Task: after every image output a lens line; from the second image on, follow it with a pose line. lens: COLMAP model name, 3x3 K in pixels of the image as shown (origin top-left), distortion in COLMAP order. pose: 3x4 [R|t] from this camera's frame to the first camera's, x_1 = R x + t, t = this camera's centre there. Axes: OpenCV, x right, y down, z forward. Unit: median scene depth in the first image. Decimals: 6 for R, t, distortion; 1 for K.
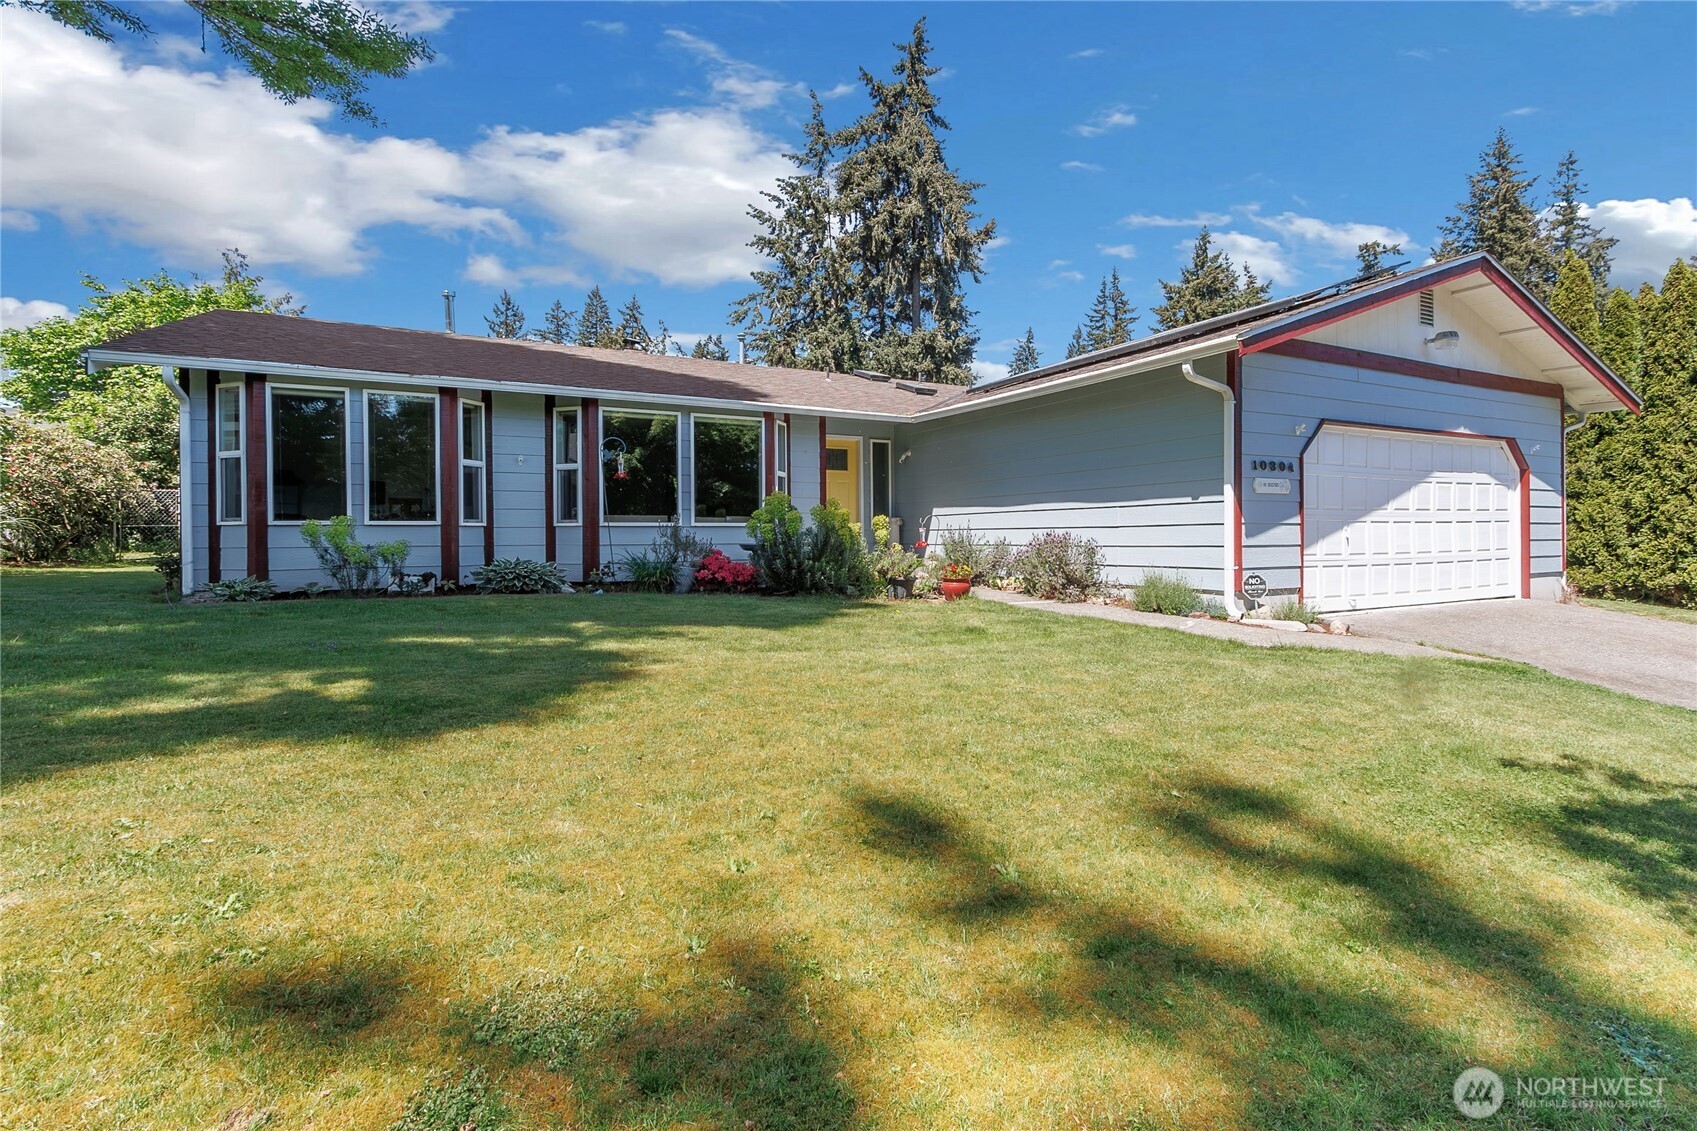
lens RADIAL K [[788.8, 0, 840.8], [0, 788.8, 548.8], [0, 0, 1]] dist [0.002057, -0.000315]
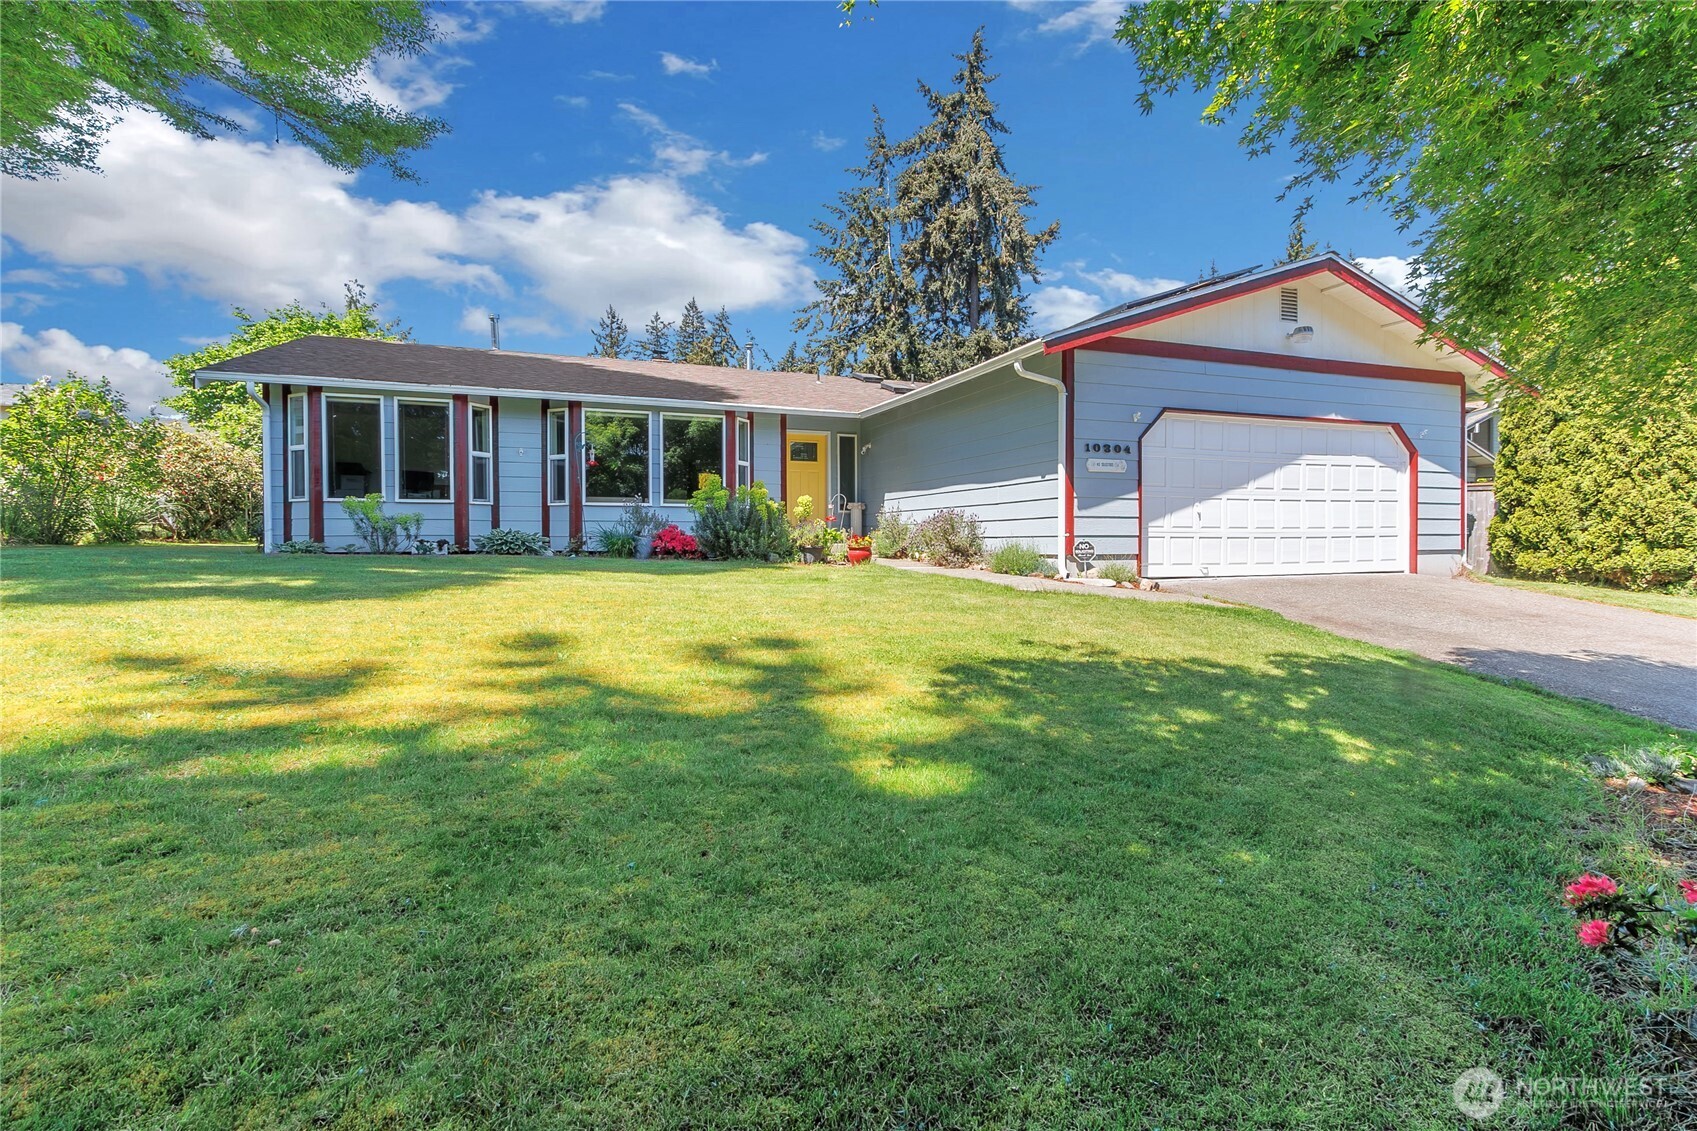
lens RADIAL K [[783.6, 0, 848.9], [0, 783.6, 559.5], [0, 0, 1]] dist [0.002545, 0.000184]
pose [[0.992487, 0.007231, -0.122136, 0.230252], [-0.005971, 0.999925, 0.010678, 0.036113], [0.122204, -0.009869, 0.992456, -0.145409]]
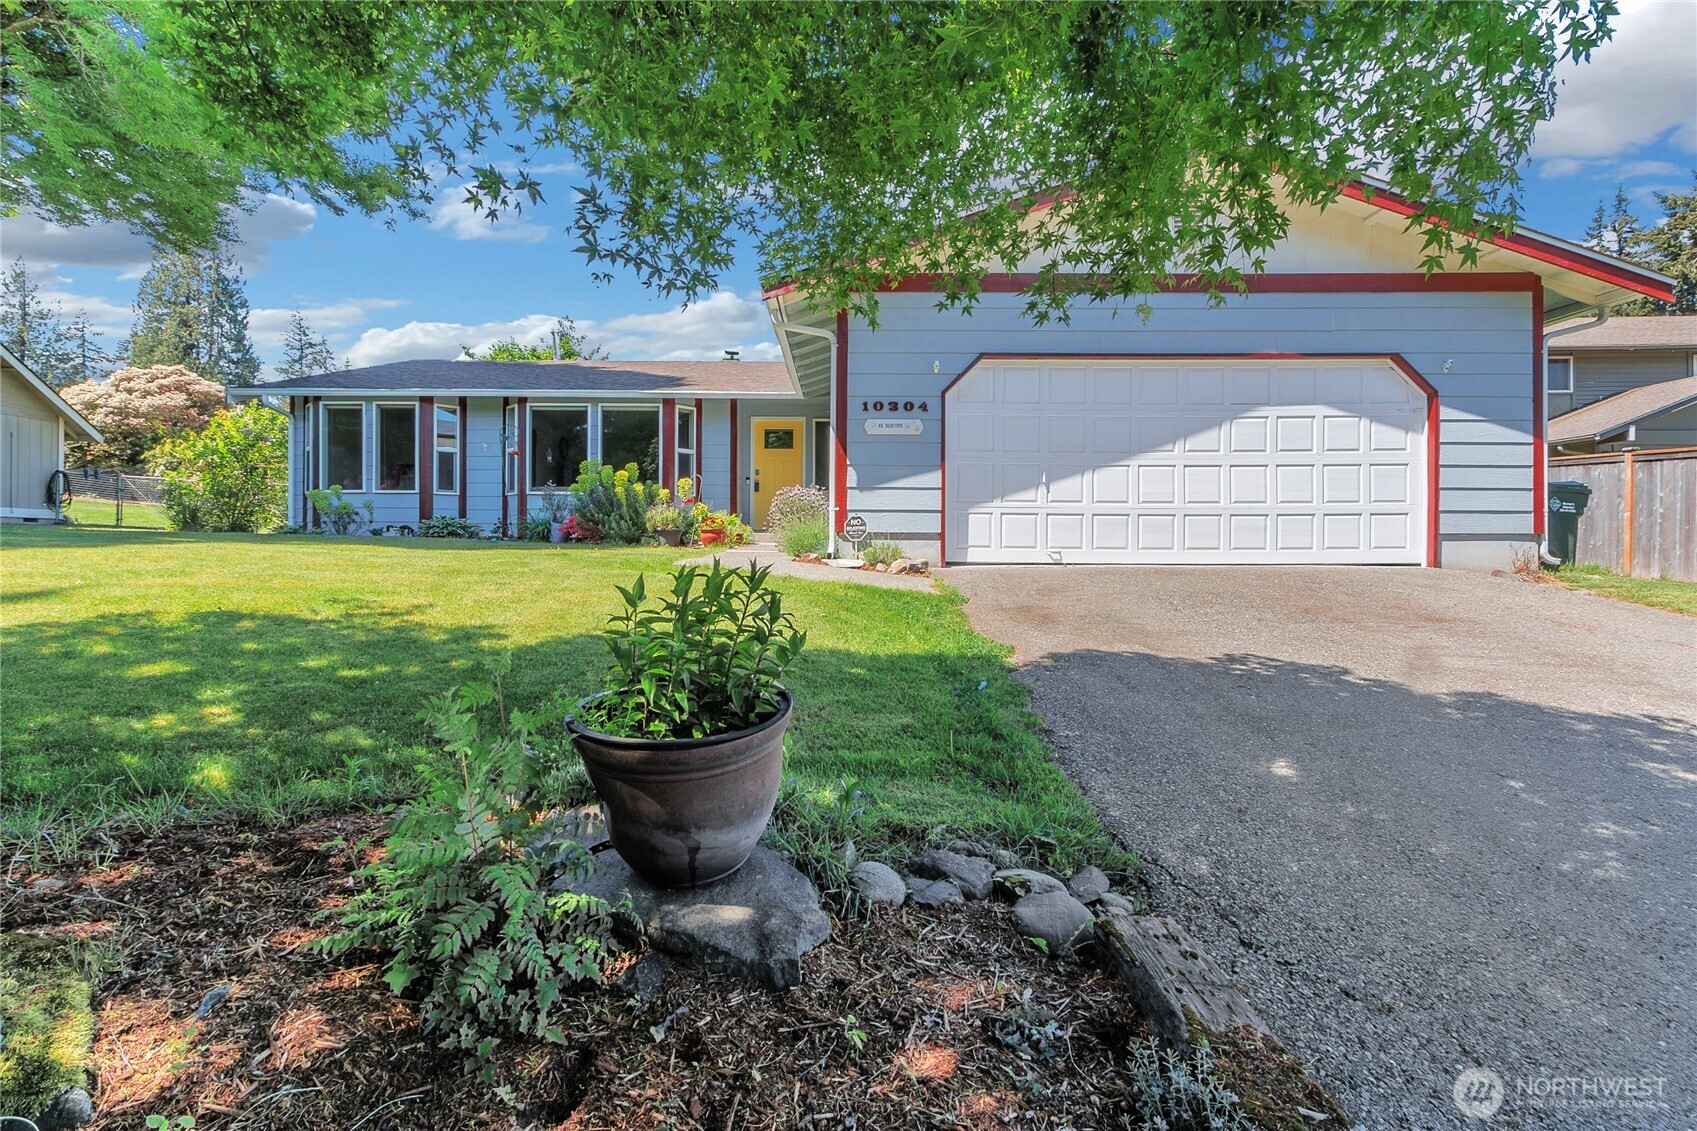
lens RADIAL K [[802.1, 0, 852.6], [0, 802.1, 552.0], [0, 0, 1]] dist [0.001952, 0.000529]
pose [[0.881615, 0.011136, -0.471838, 0.720275], [-0.018588, 0.999765, -0.011136, 0.064760], [0.471604, 0.018588, 0.881615, 0.075561]]
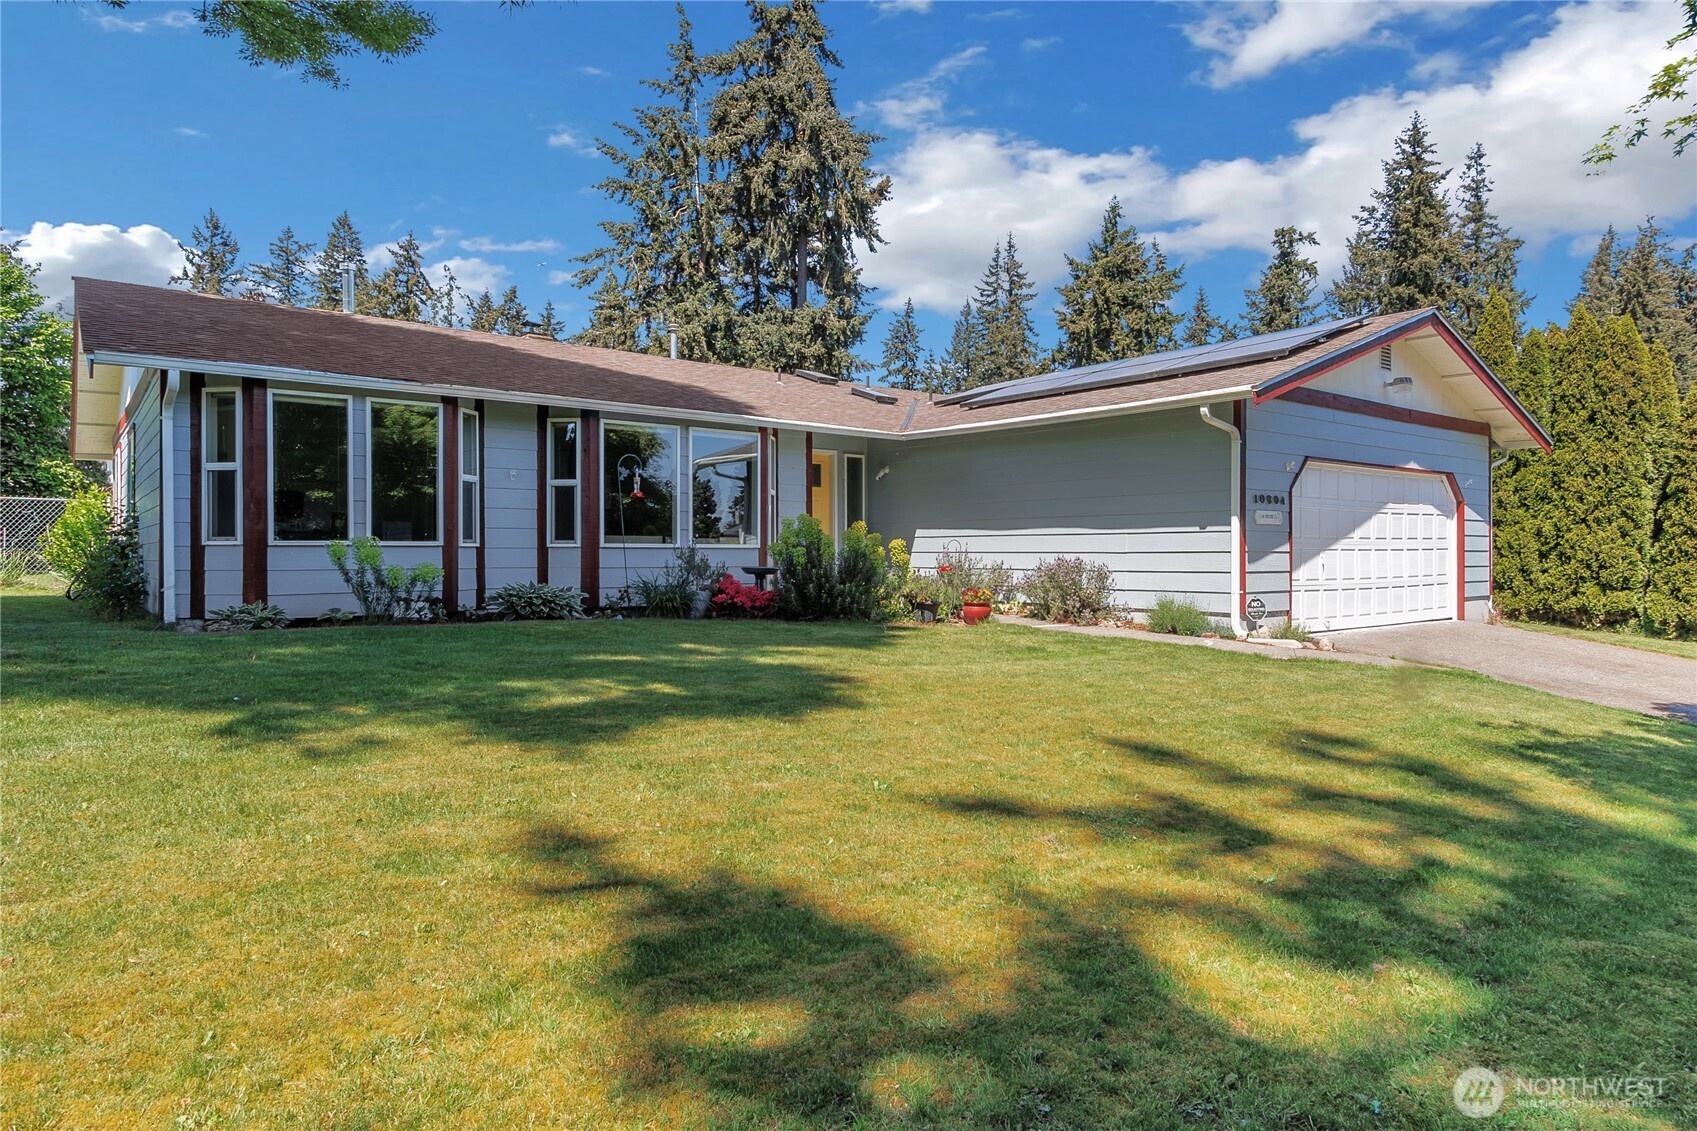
lens RADIAL K [[1012.2, 0, 848.5], [0, 1012.2, 565.5], [0, 0, 1]] dist [0.003557, -0.000020]
pose [[0.981755, 0.004627, 0.190095, -0.220062], [-0.004233, 0.999988, -0.002480, -0.005096], [-0.190105, 0.001631, 0.981762, -0.203912]]
